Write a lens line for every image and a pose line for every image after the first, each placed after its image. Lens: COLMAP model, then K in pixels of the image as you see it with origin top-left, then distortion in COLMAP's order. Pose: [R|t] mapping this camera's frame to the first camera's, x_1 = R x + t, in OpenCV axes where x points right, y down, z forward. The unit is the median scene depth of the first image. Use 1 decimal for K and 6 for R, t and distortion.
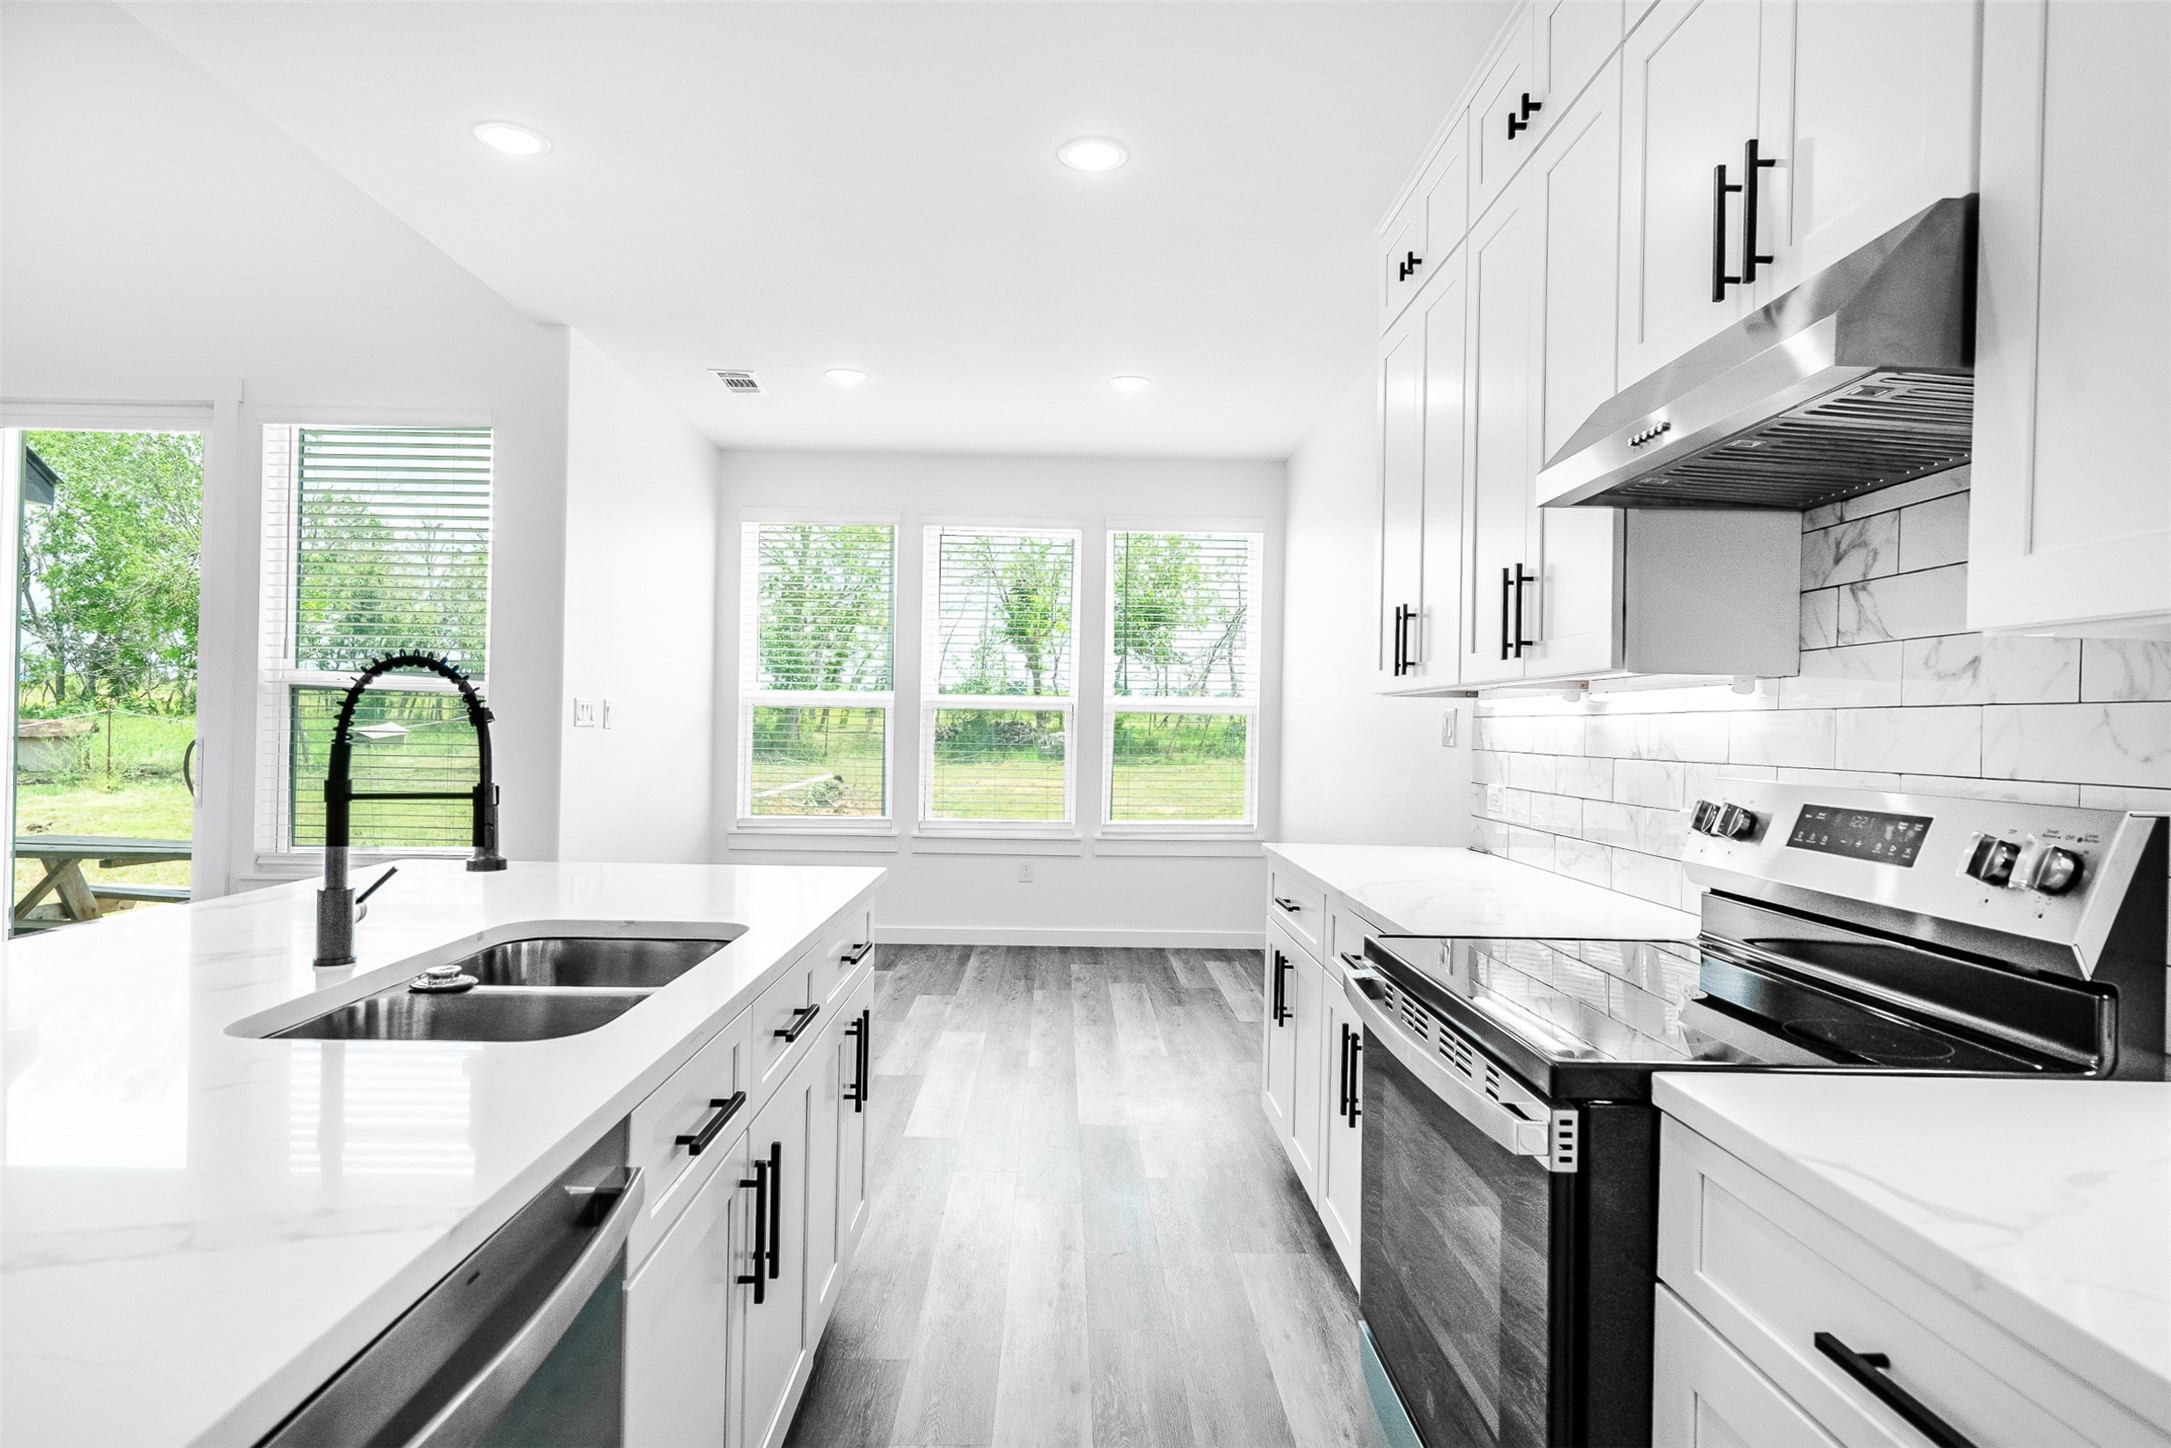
lens RADIAL K [[1172.9, 0, 1084.2], [0, 1172.9, 730.4], [0, 0, 1]] dist [-0.061064, -0.000290]
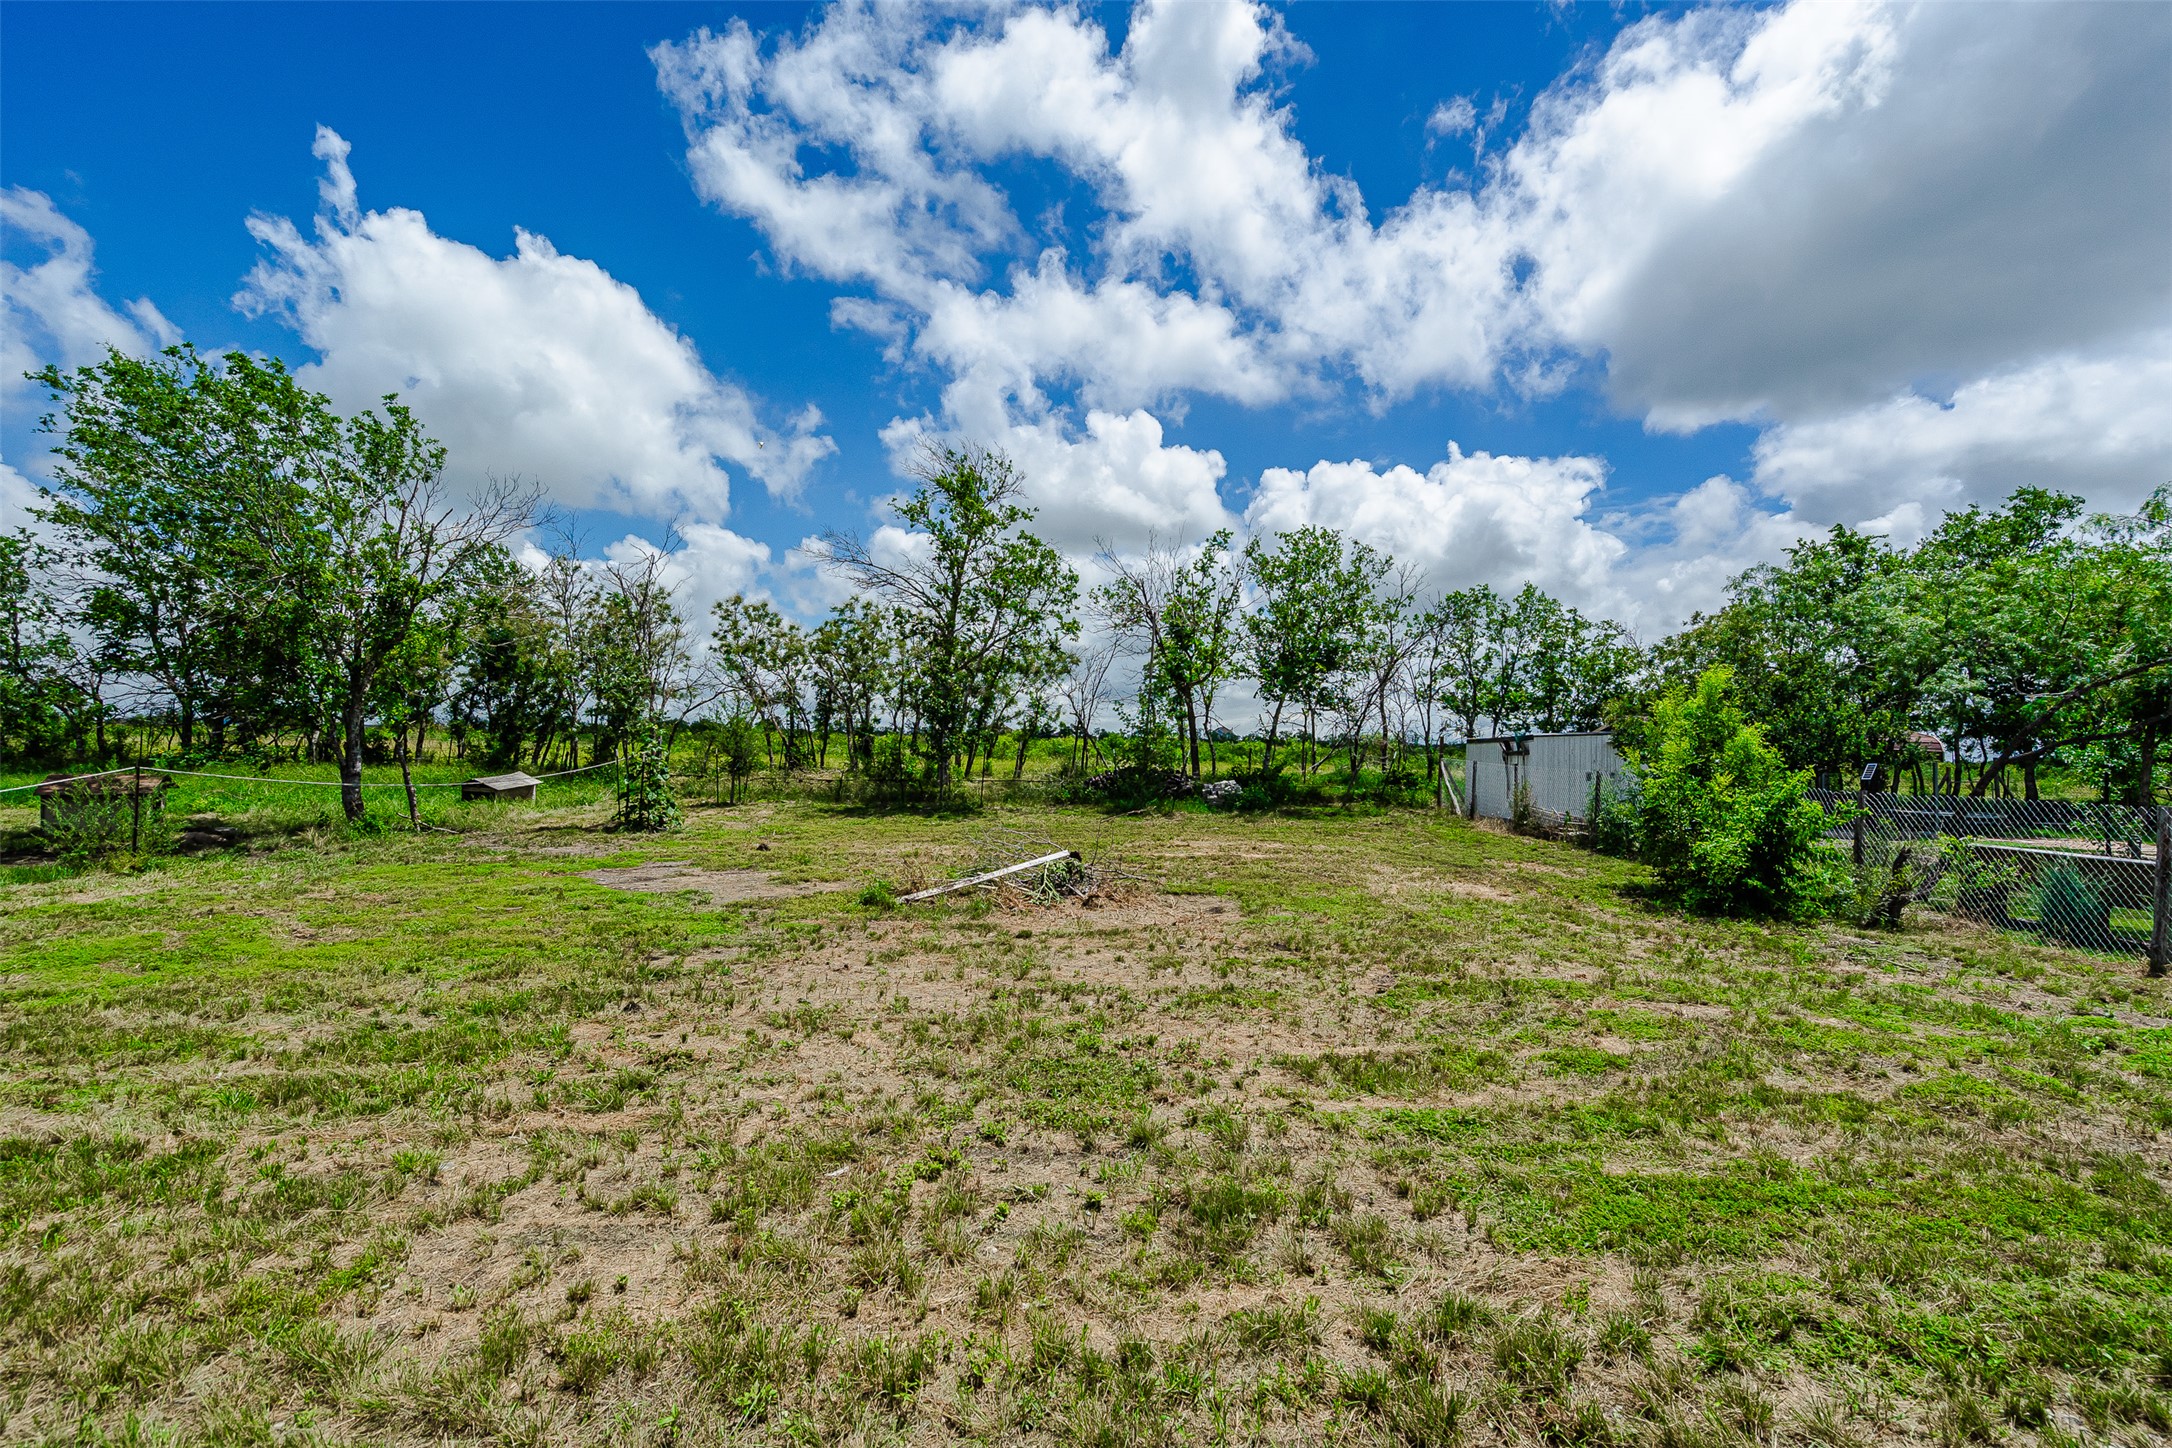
lens RADIAL K [[988.2, 0, 1090.5], [0, 988.2, 719.8], [0, 0, 1]] dist [-0.004024, 0.001448]
pose [[0.999436, -0.005295, -0.033161, -0.098580], [0.003749, 0.998911, -0.046499, -0.010694], [0.033371, 0.046349, 0.998368, 0.185522]]
